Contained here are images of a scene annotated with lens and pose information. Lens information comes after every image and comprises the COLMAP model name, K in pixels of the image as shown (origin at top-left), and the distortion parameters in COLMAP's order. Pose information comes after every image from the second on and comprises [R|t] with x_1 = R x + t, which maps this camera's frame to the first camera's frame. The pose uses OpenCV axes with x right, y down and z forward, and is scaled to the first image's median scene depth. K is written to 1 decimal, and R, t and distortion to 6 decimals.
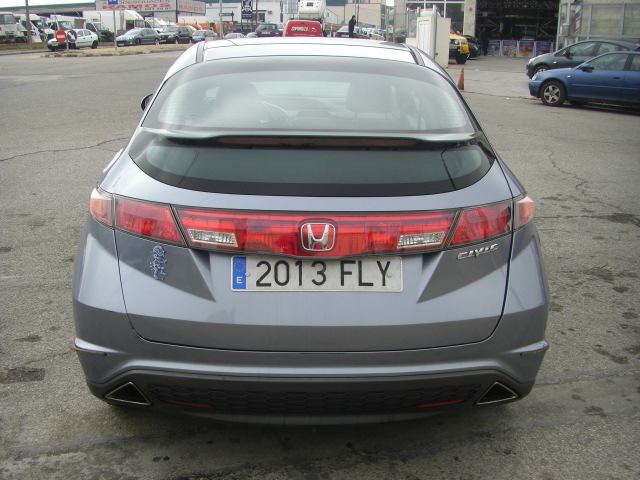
lens RADIAL K [[734.7, 0, 324.0], [0, 734.7, 257.8], [0, 0, 1]] dist [-0.153081, 0.000000]
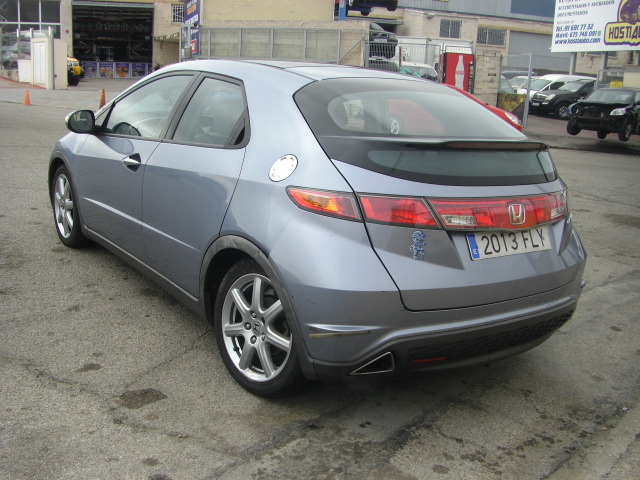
lens RADIAL K [[734.7, 0, 323.0], [0, 734.7, 244.4], [0, 0, 1]] dist [-0.153081, 0.000000]
pose [[0.828584, -0.092322, 0.552201, -0.912110], [0.117545, 0.993014, -0.010357, -0.000766], [-0.547387, 0.073489, 0.833647, 0.052549]]
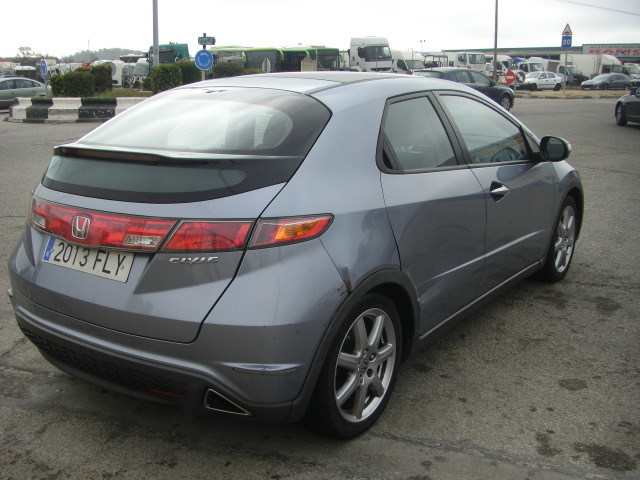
lens RADIAL K [[734.7, 0, 320.5], [0, 734.7, 245.5], [0, 0, 1]] dist [-0.153081, 0.000000]
pose [[0.789393, 0.122772, -0.601486, 0.911475], [-0.167290, 0.985737, -0.018348, -0.037759], [0.590654, 0.115107, 0.798673, 0.214346]]
